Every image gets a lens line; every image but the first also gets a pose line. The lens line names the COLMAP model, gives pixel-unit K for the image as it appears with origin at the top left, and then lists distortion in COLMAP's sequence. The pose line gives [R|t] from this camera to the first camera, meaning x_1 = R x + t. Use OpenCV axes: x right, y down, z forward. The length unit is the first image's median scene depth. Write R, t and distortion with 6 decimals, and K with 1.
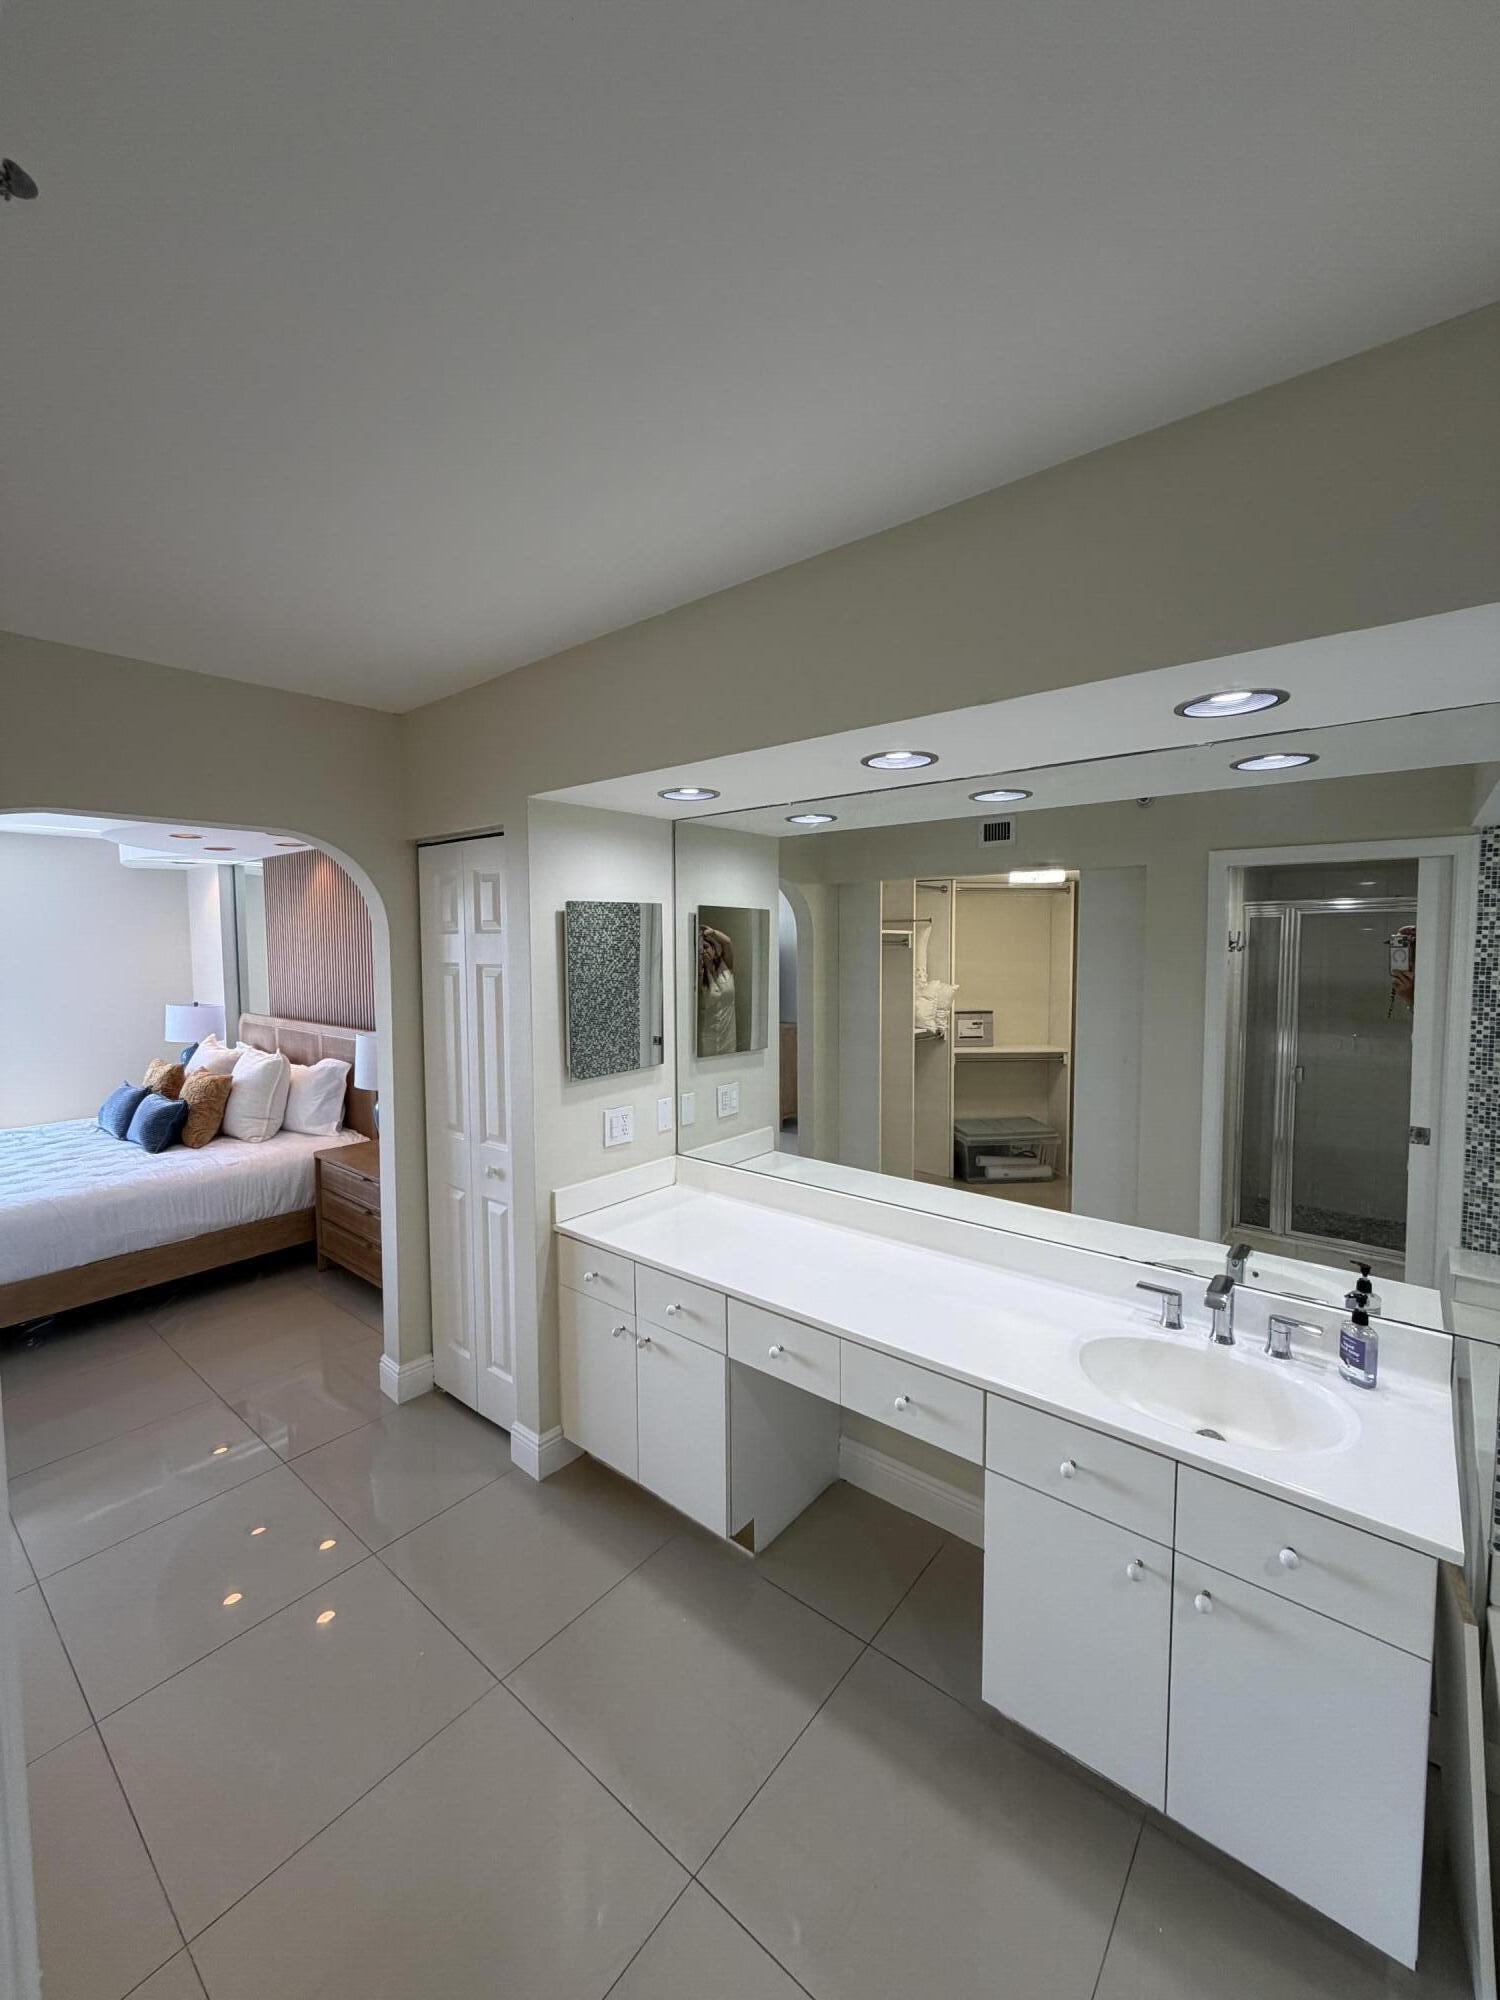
lens RADIAL K [[796.5, 0, 746.5], [0, 796.5, 986.3], [0, 0, 1]] dist [-0.000809, 0.000580]
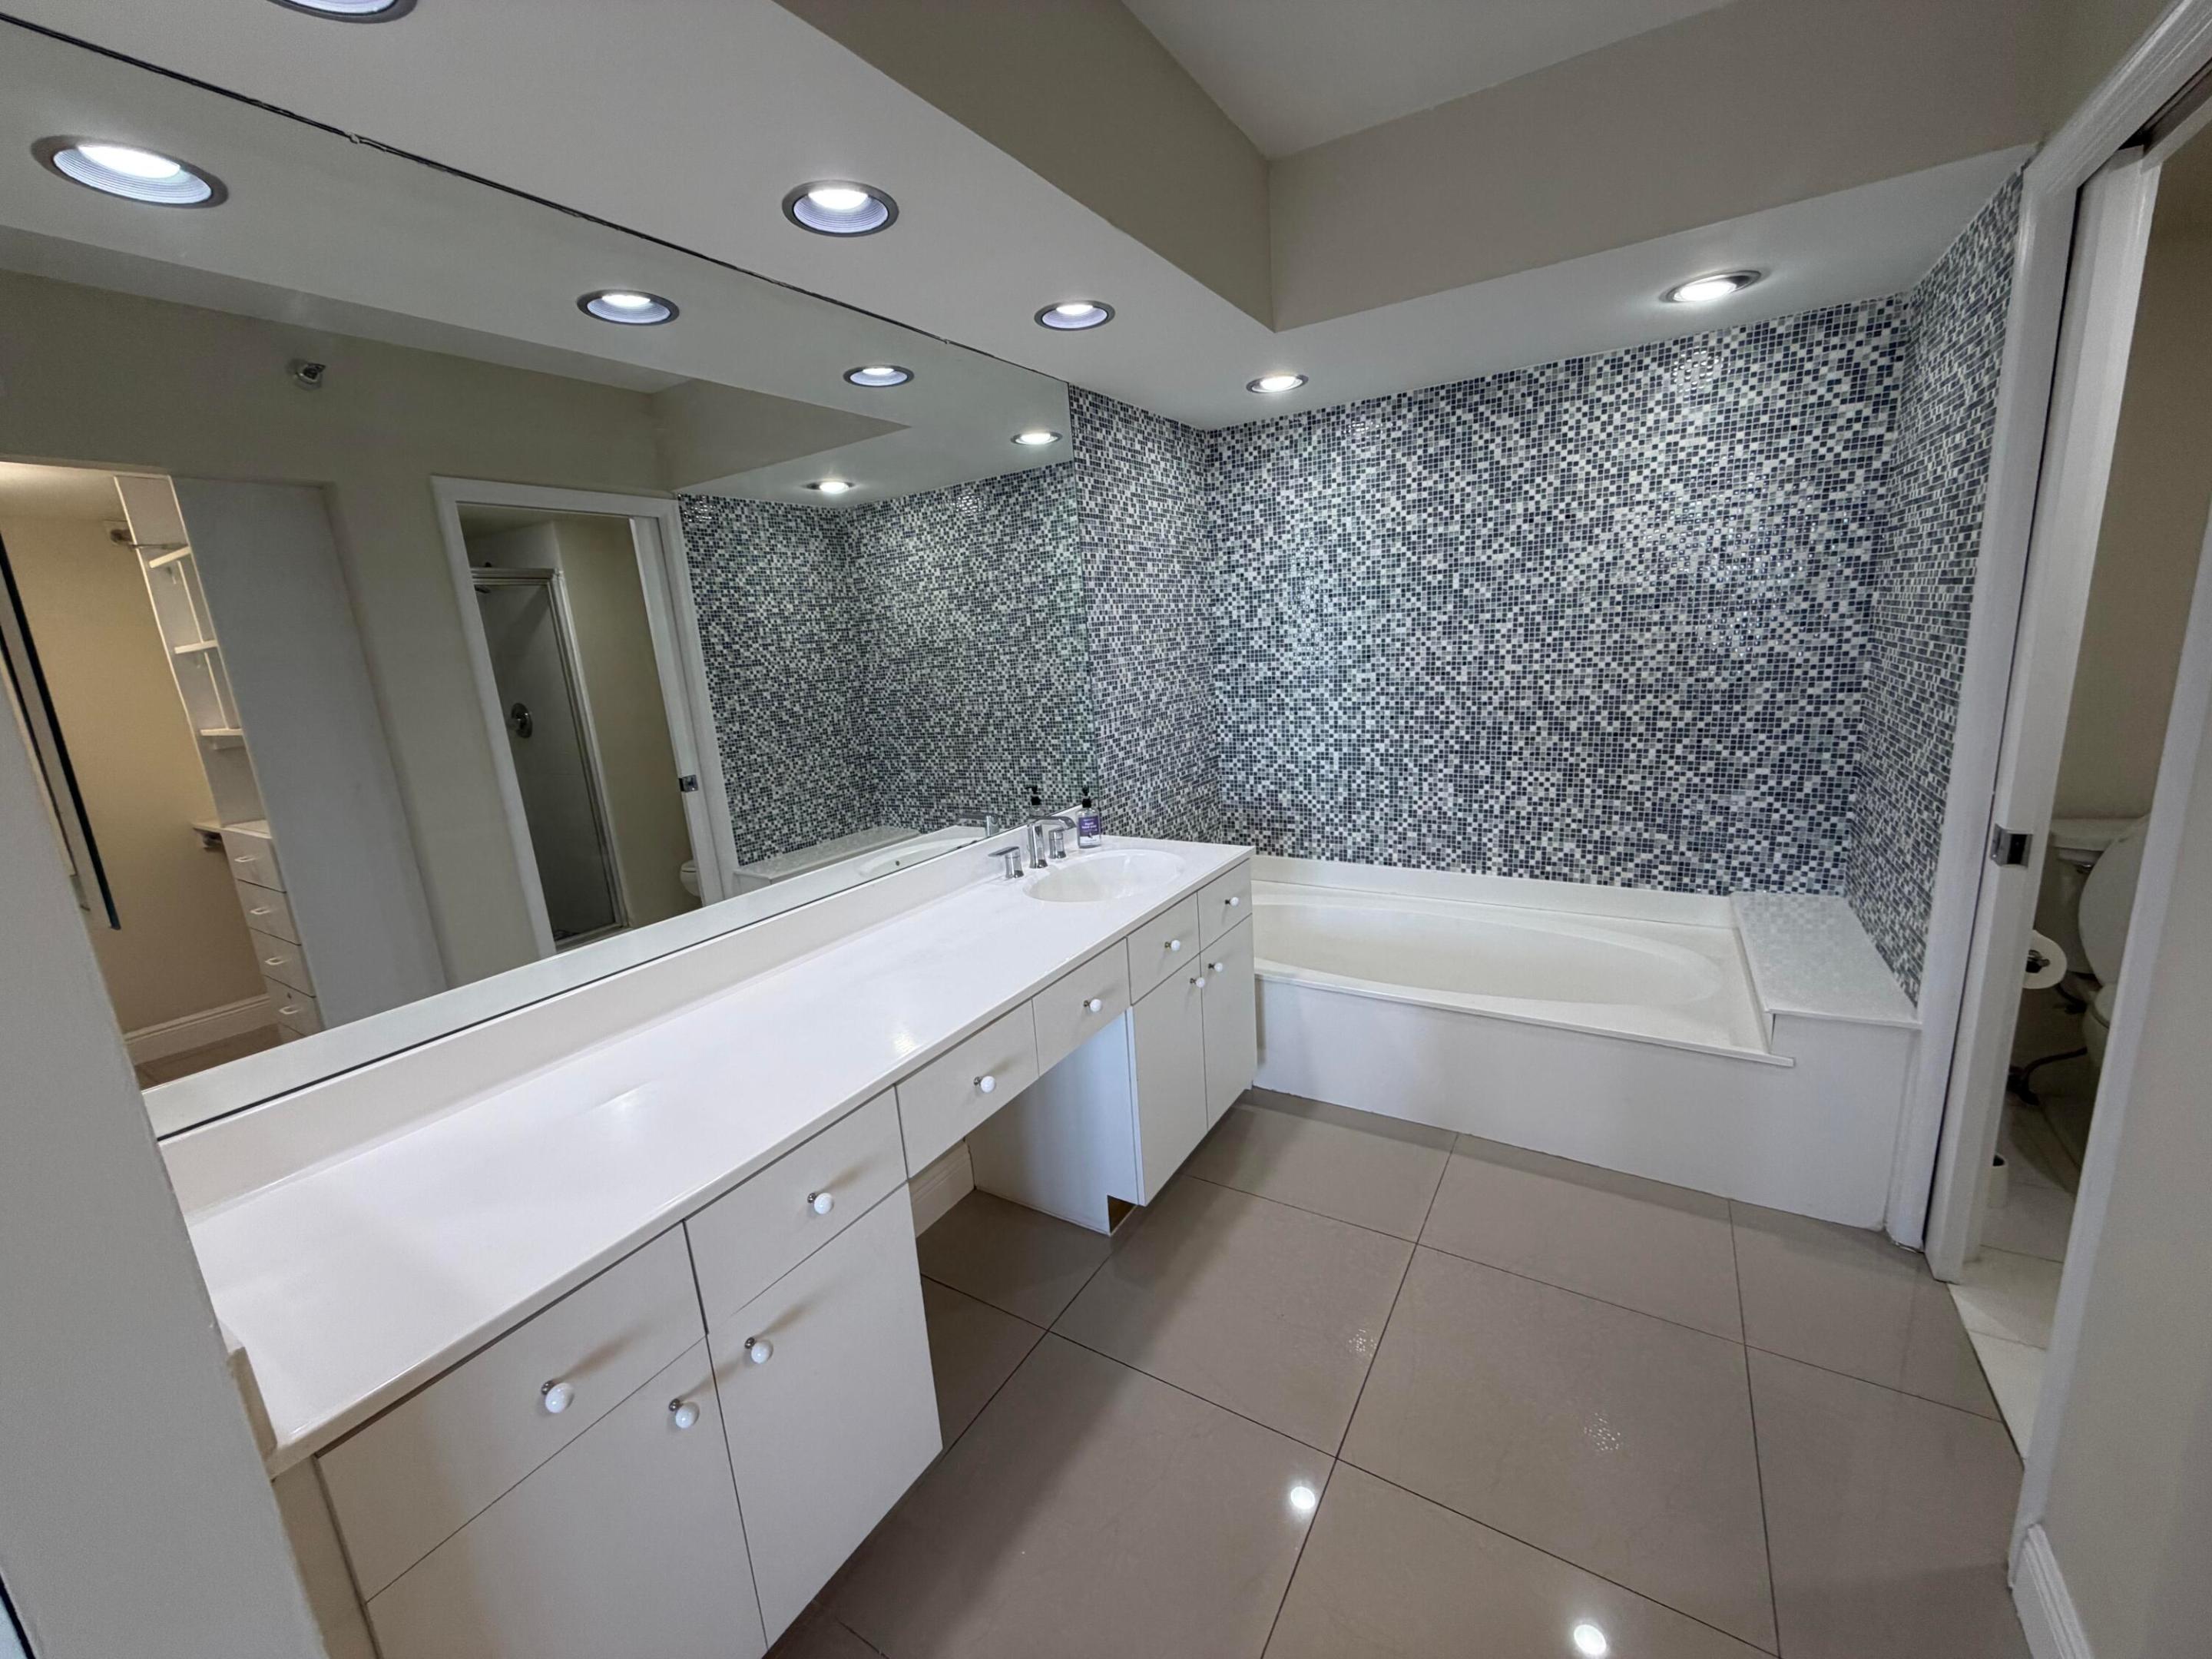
lens RADIAL K [[880.9, 0, 1095.4], [0, 880.9, 830.3], [0, 0, 1]] dist [-0.000809, 0.000580]
pose [[-0.131488, -0.200249, 0.970882, -0.434375], [0.125866, 0.968086, 0.216719, 0.061393], [-0.983295, 0.150696, -0.102087, 0.618720]]
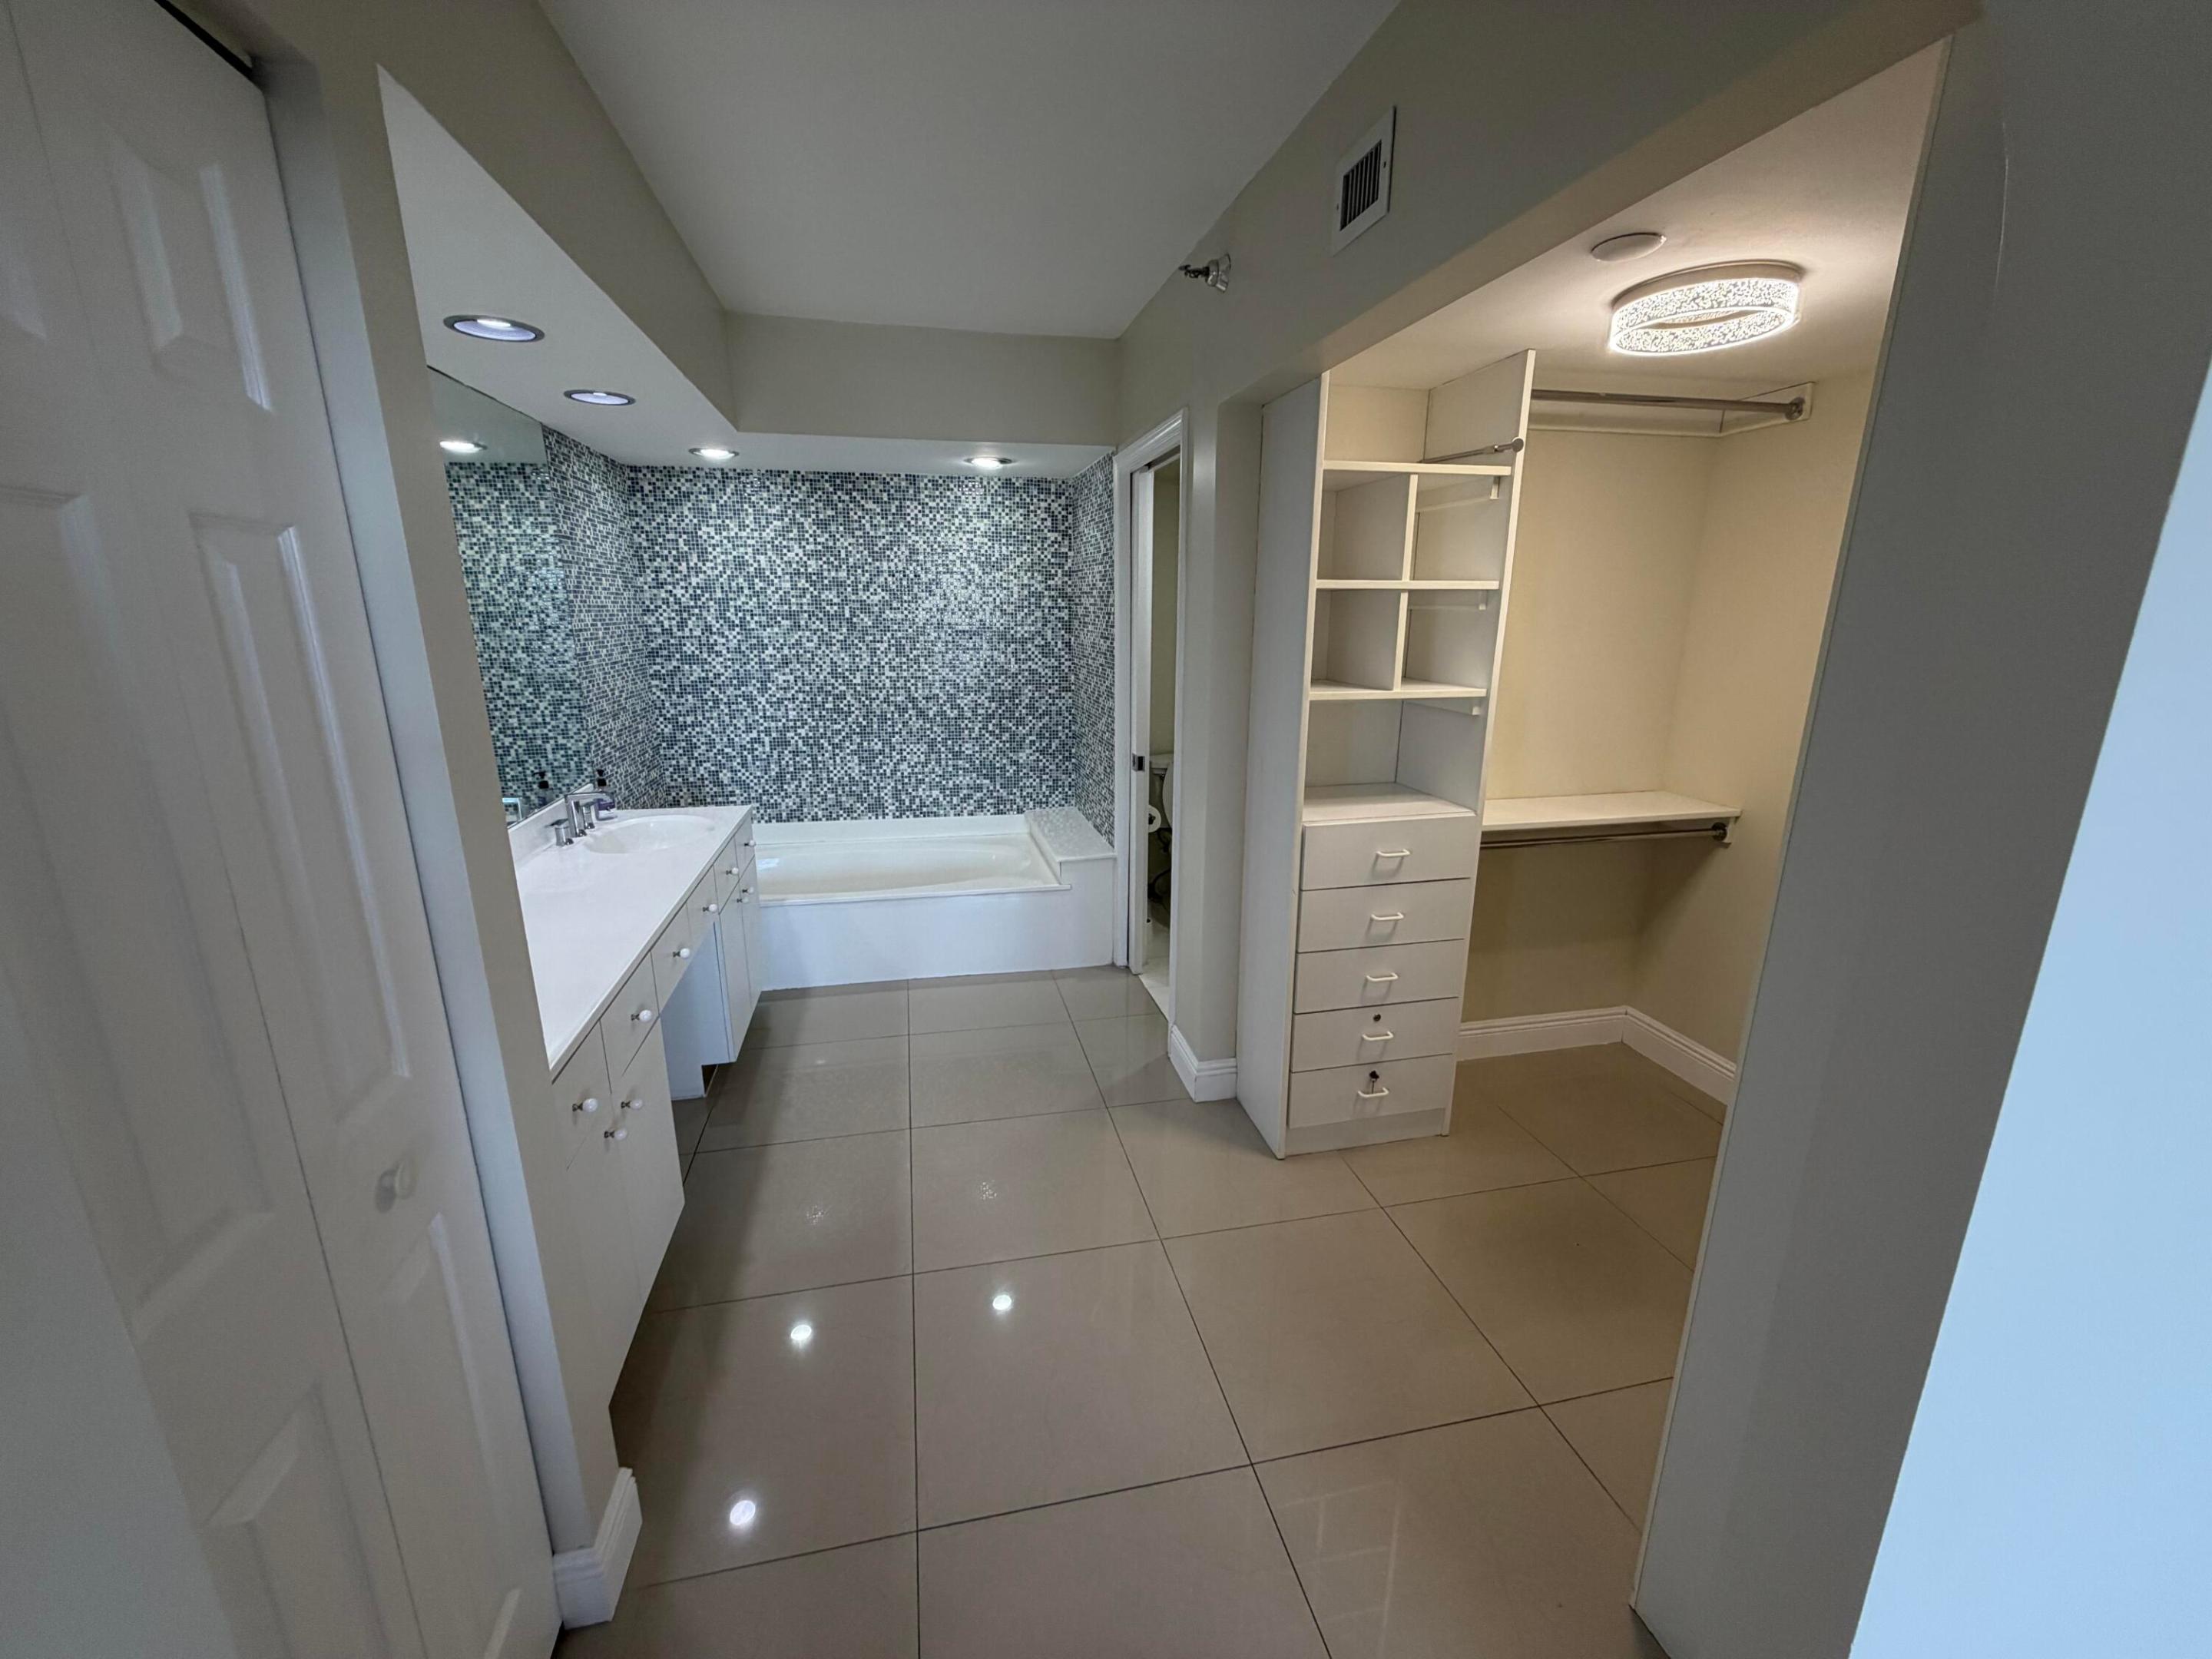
lens RADIAL K [[880.9, 0, 1090.8], [0, 880.9, 835.4], [0, 0, 1]] dist [-0.000809, 0.000580]
pose [[-0.780991, -0.151677, 0.605845, -0.717739], [0.040270, 0.955813, 0.291205, -0.007823], [-0.623243, 0.251825, -0.740373, 1.025570]]
